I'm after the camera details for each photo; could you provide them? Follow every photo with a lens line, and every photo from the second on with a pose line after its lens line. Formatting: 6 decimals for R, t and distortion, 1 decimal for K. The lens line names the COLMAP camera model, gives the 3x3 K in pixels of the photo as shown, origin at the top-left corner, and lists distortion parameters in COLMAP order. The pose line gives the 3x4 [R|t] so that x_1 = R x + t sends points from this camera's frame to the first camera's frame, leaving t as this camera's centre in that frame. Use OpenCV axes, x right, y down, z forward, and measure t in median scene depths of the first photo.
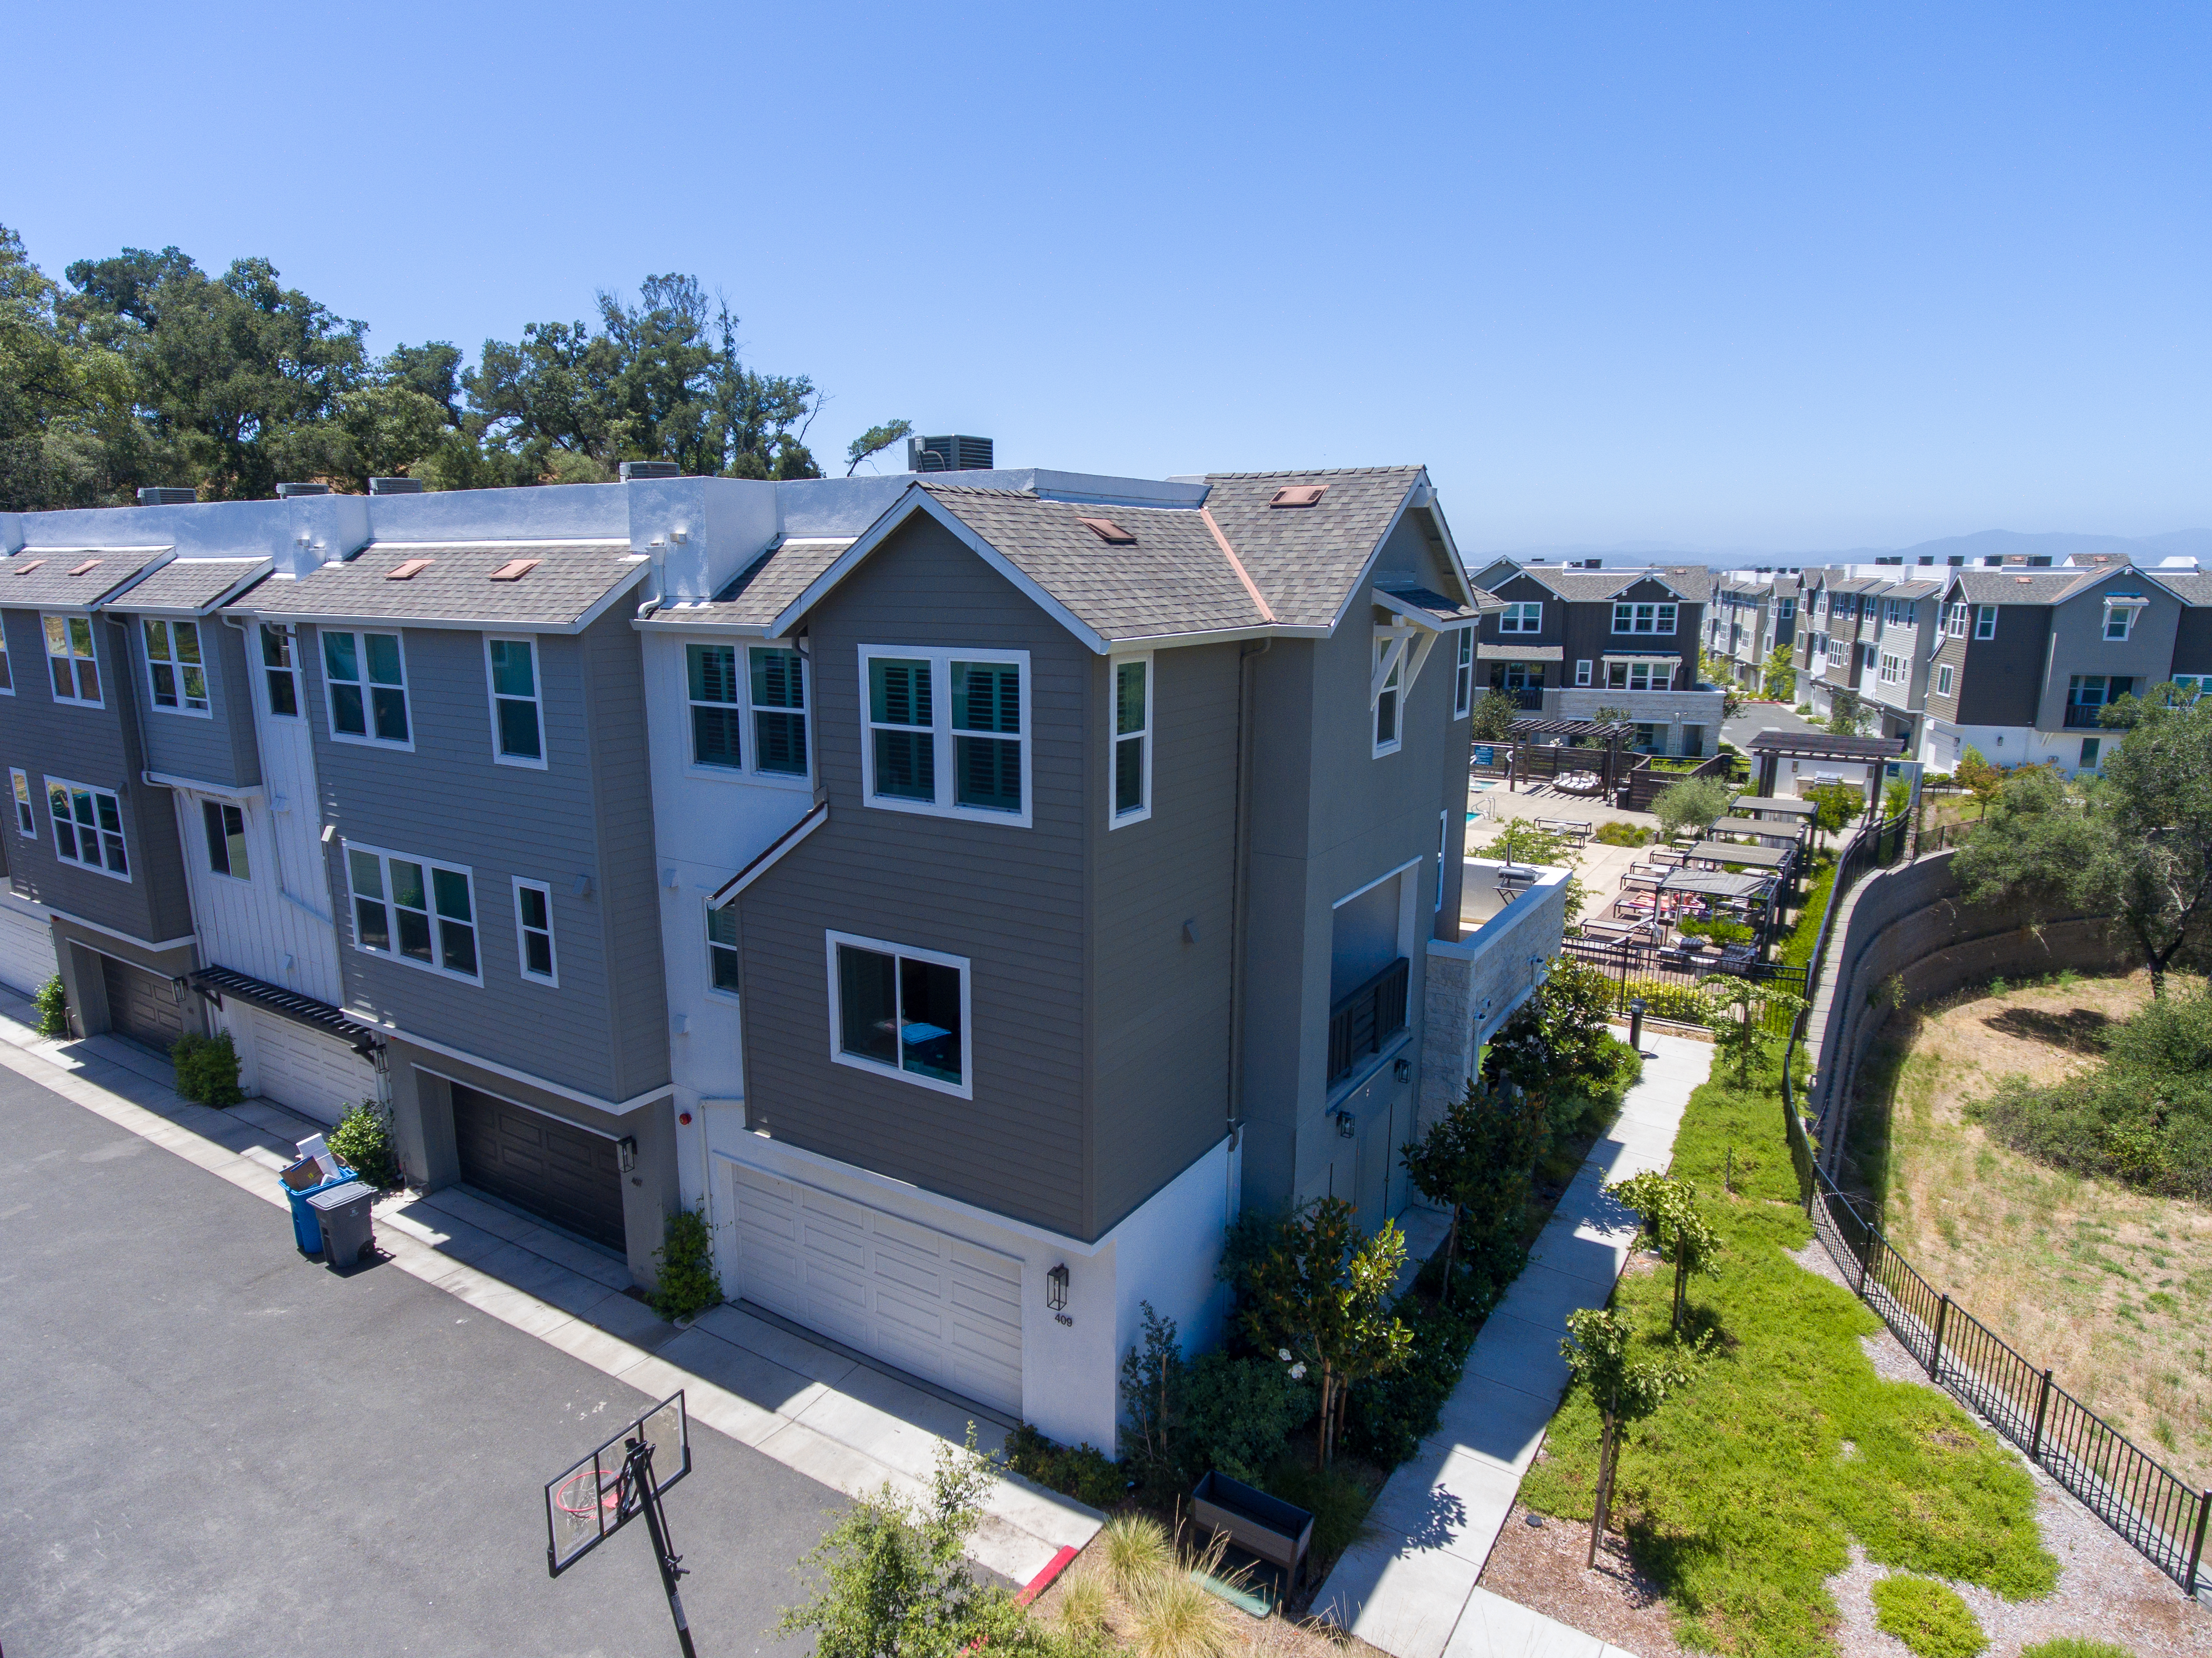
lens RADIAL K [[1298.3, 0, 1080.3], [0, 1298.3, 836.8], [0, 0, 1]] dist [-0.005279, 0.001706]
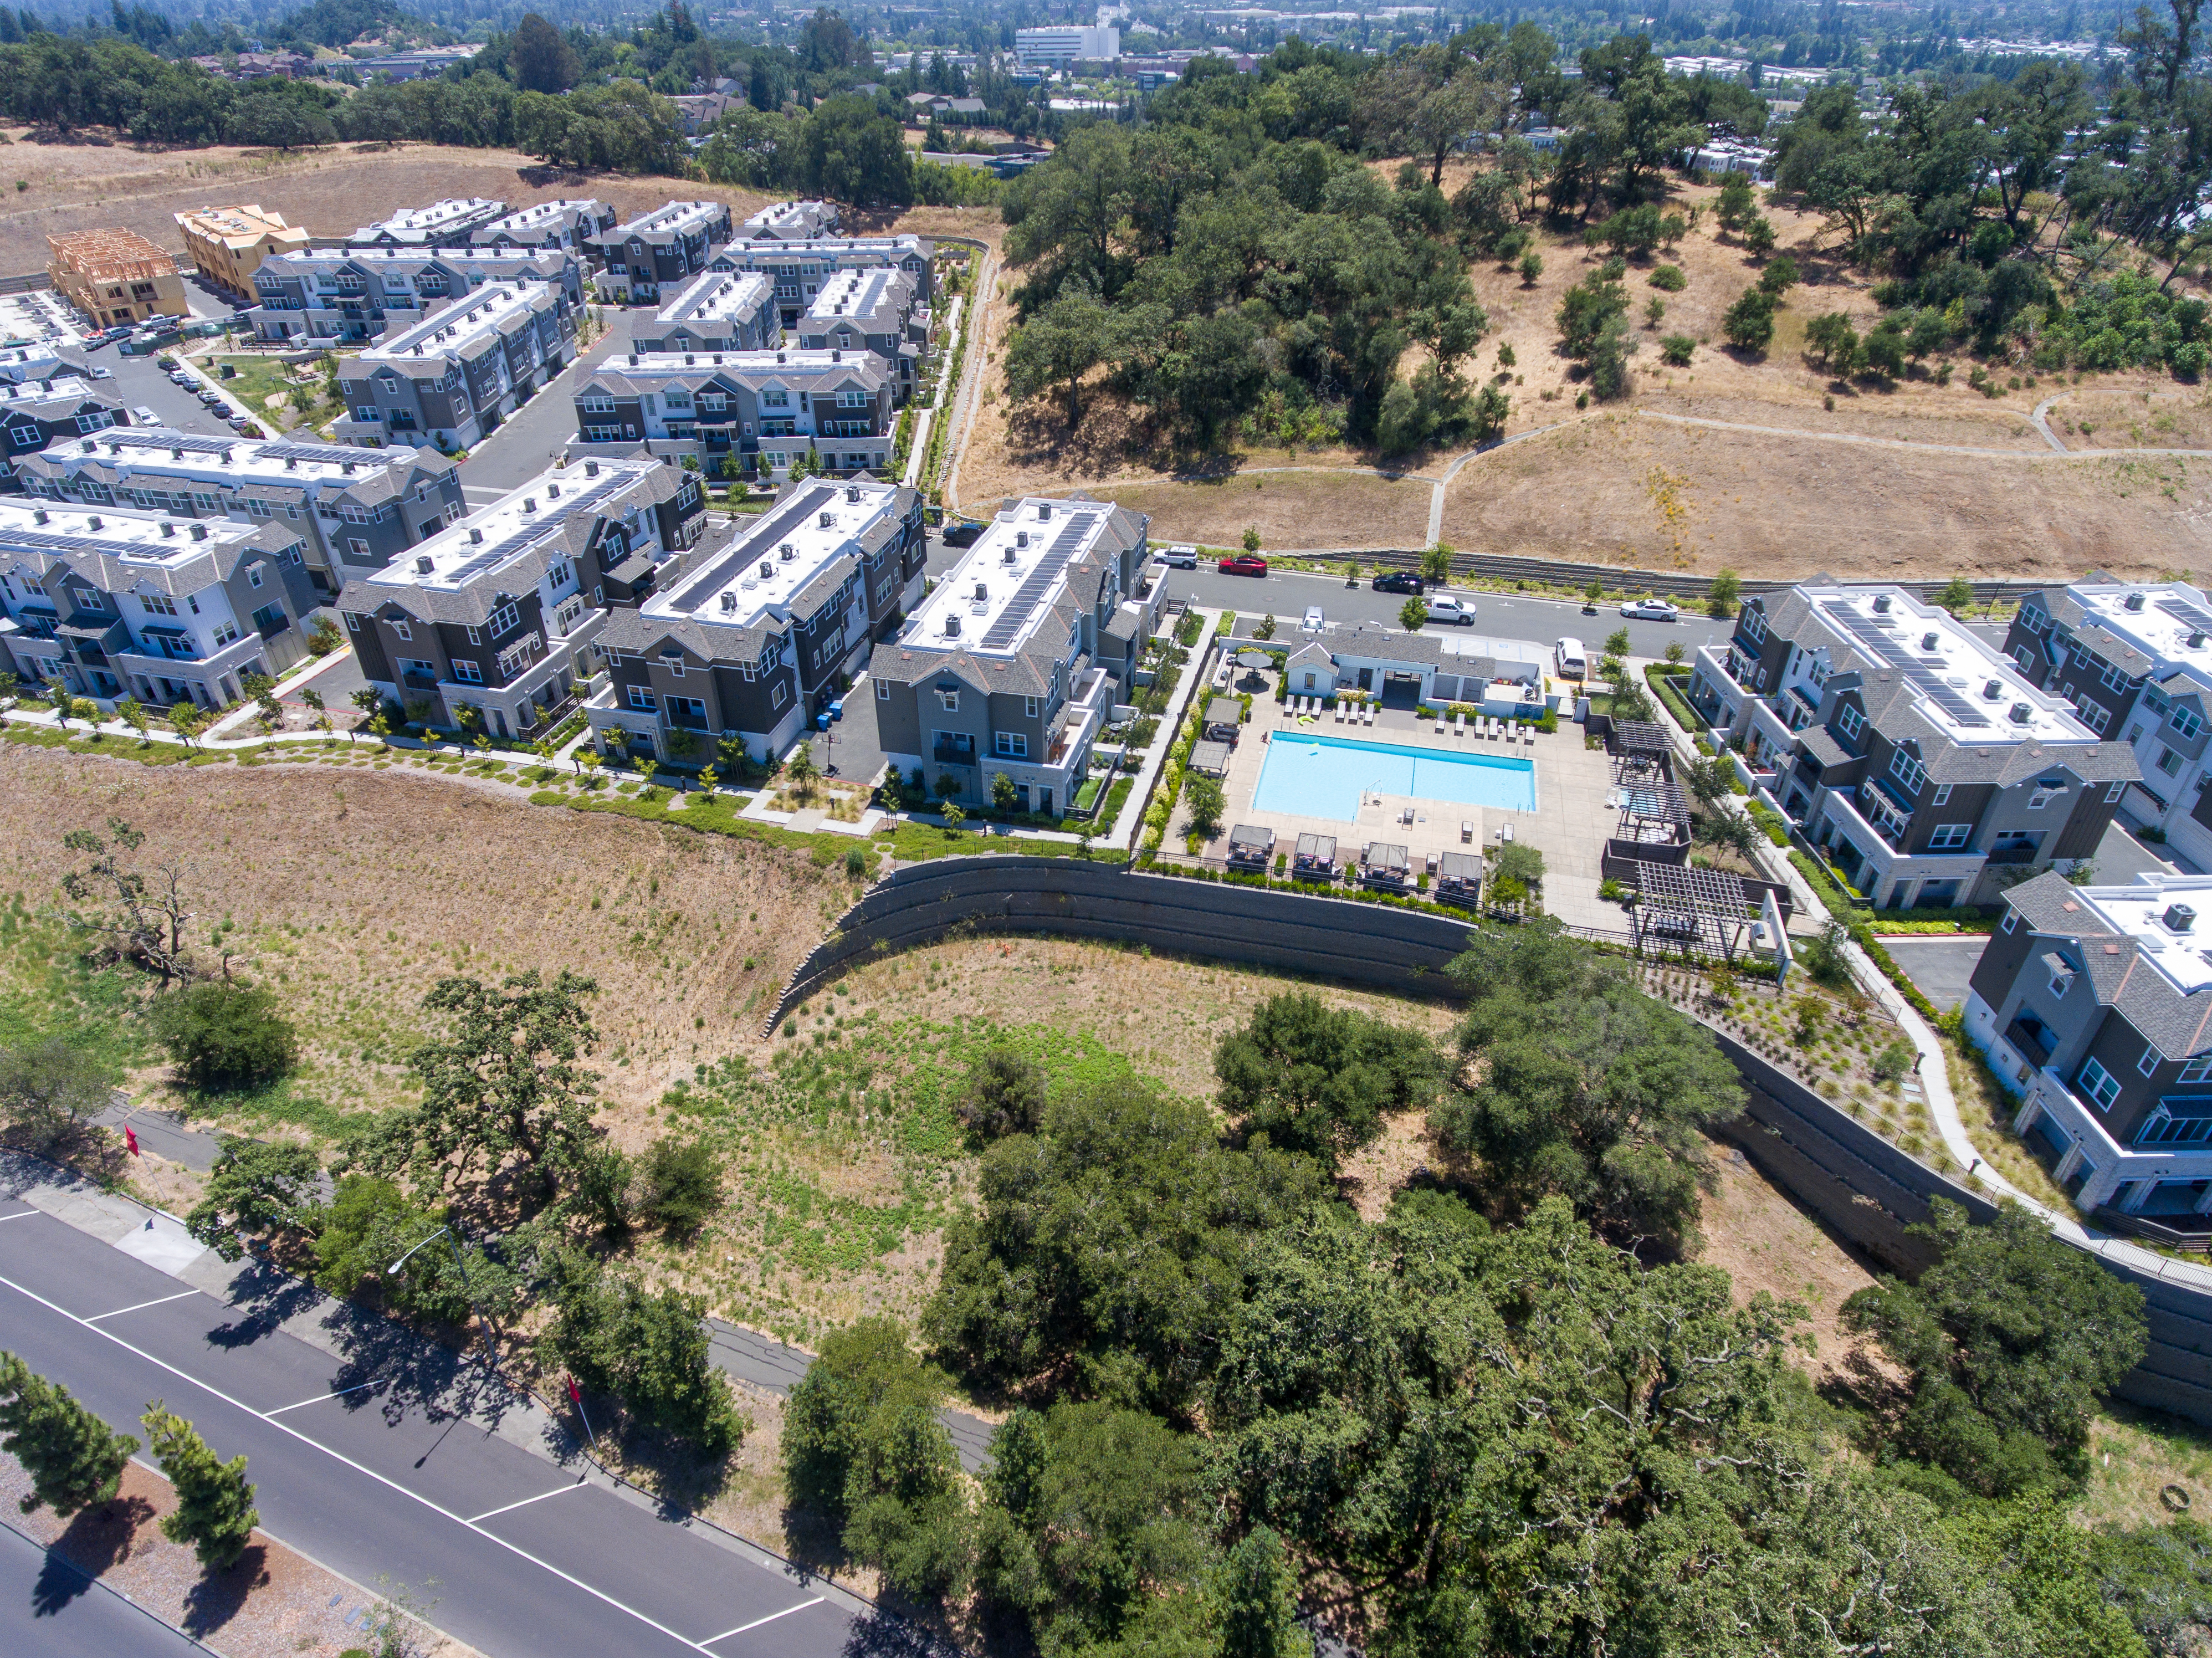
lens RADIAL K [[1301.6, 0, 1079.8], [0, 1301.6, 830.1], [0, 0, 1]] dist [-0.004294, -0.001052]
pose [[0.321019, 0.525363, -0.787998, 3.668178], [-0.187527, 0.850822, 0.490852, -1.783922], [0.928321, -0.009802, 0.371650, -0.372646]]
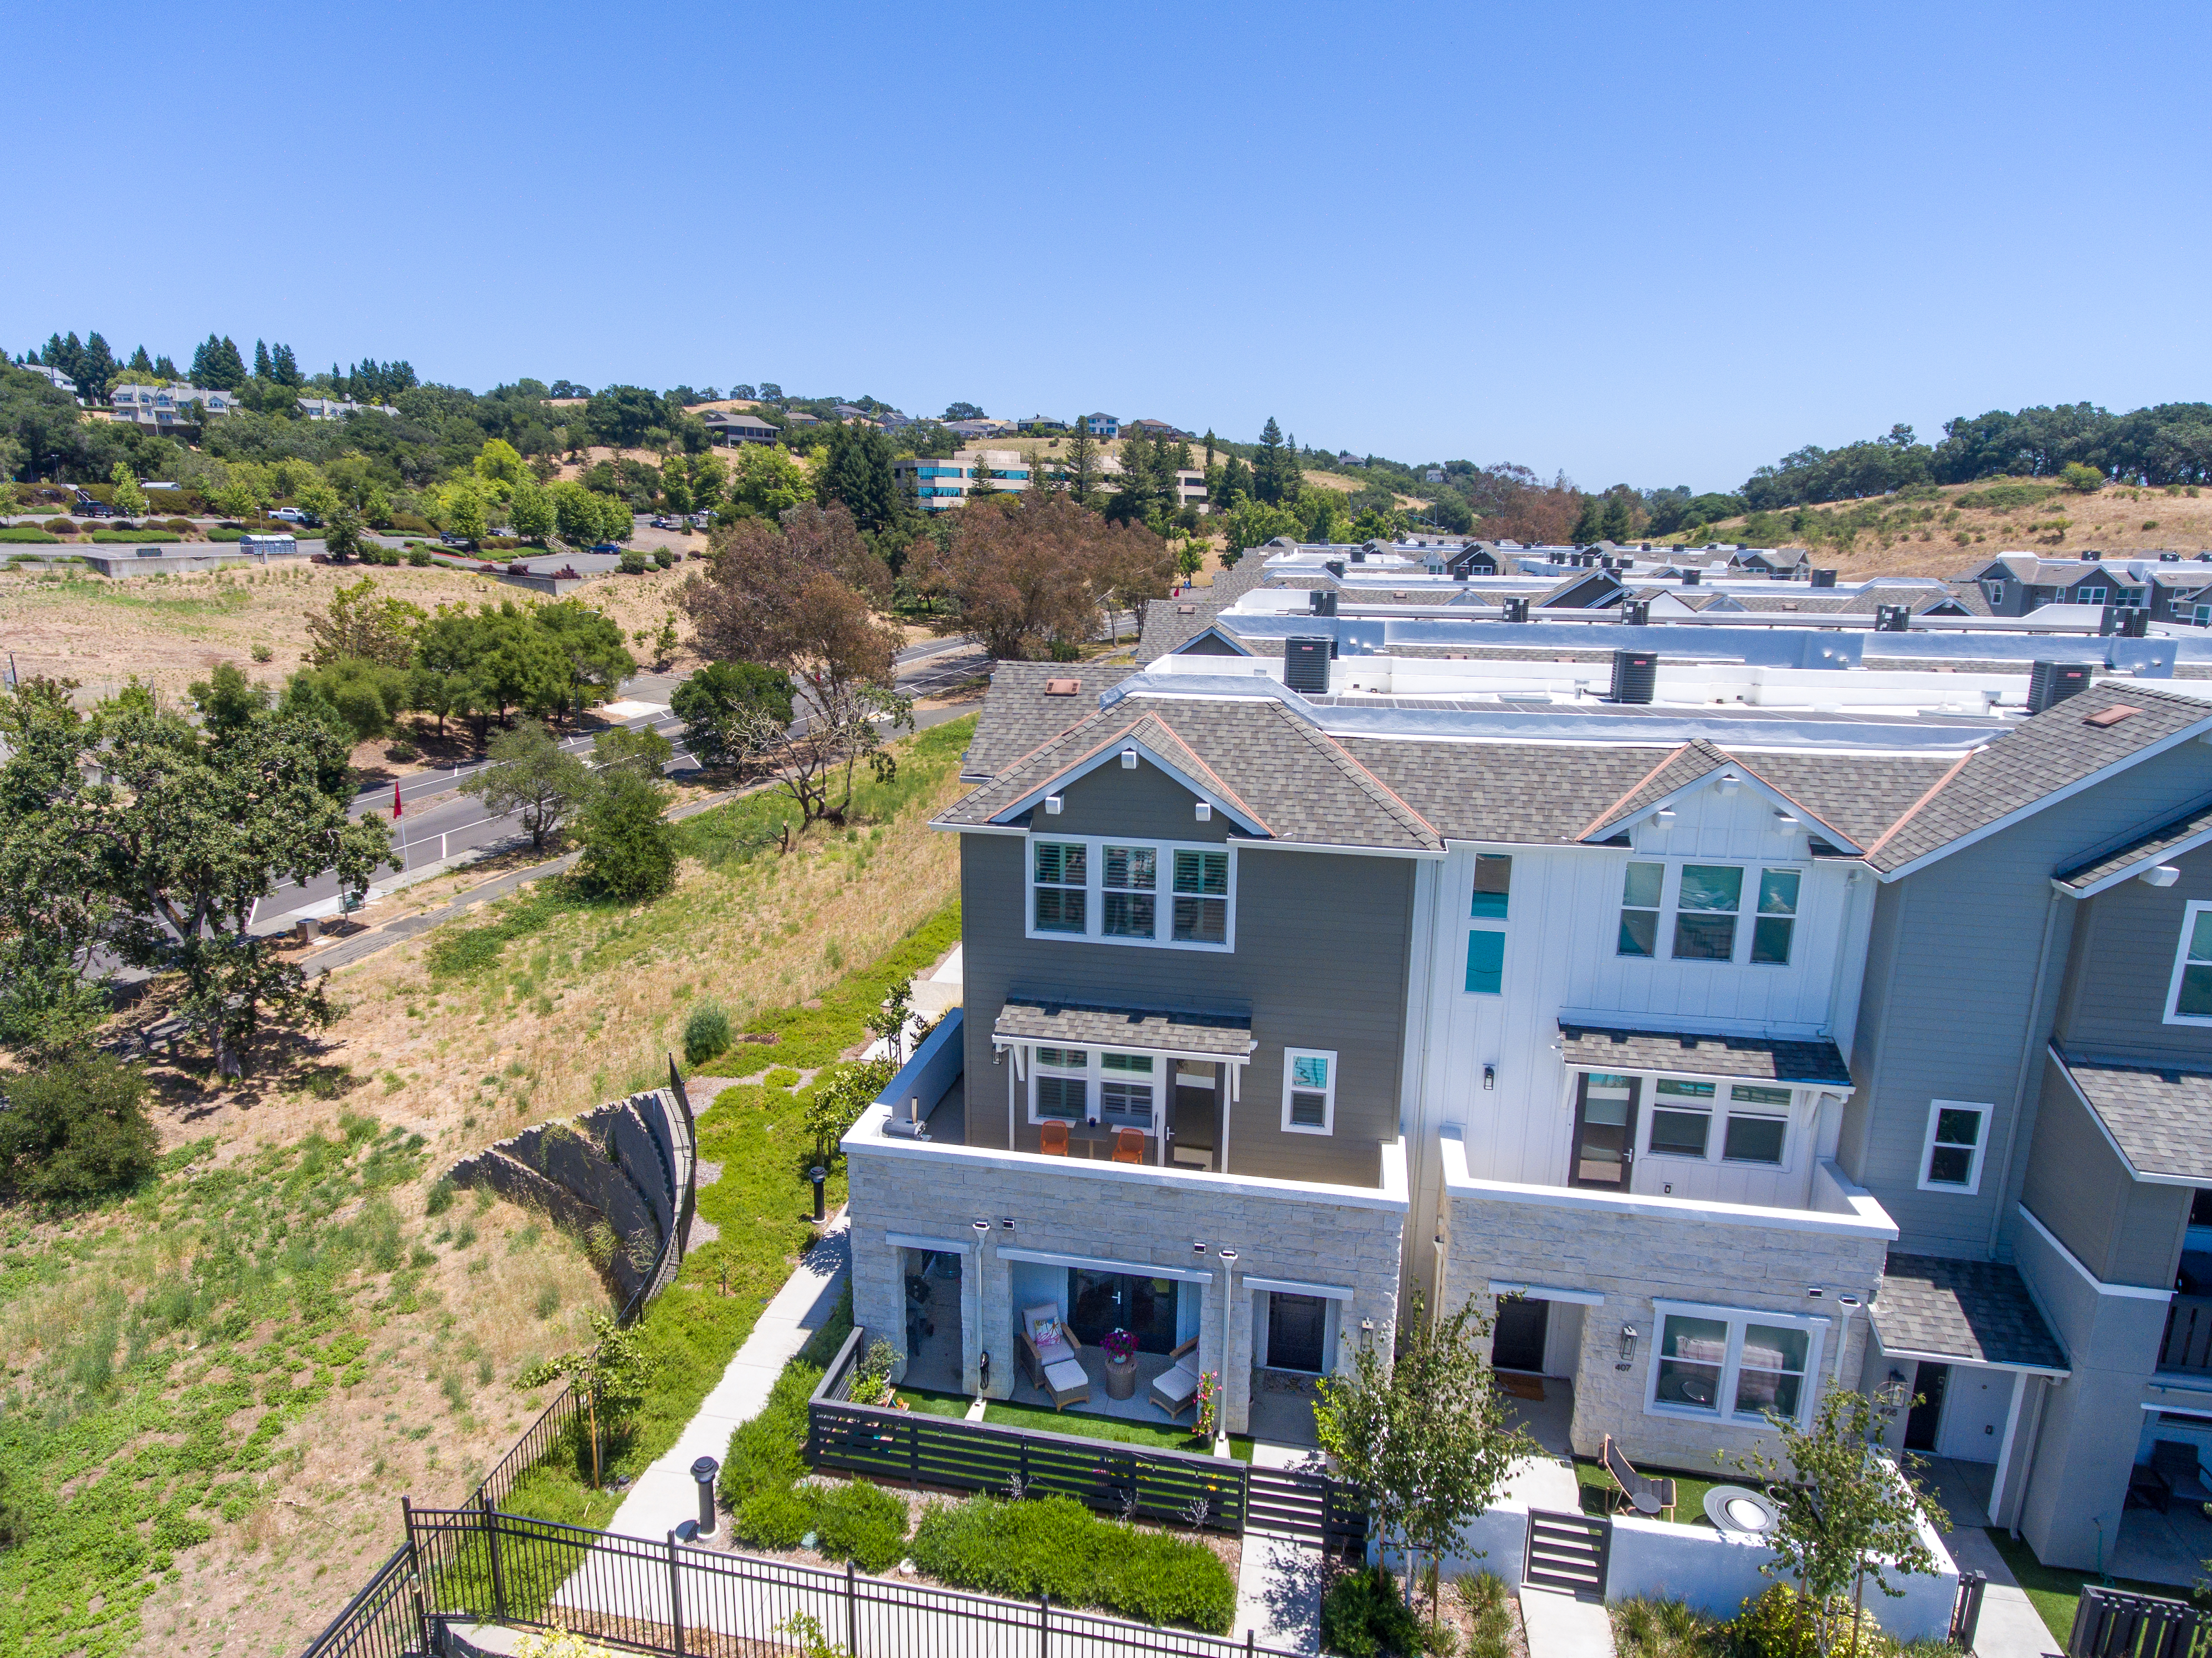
lens RADIAL K [[1298.3, 0, 1080.3], [0, 1298.3, 836.8], [0, 0, 1]] dist [-0.005279, 0.001706]
pose [[-0.928420, 0.076992, -0.363468, 0.563091], [-0.086779, 0.906296, 0.413638, -0.555262], [0.361256, 0.415571, -0.834742, 1.797082]]
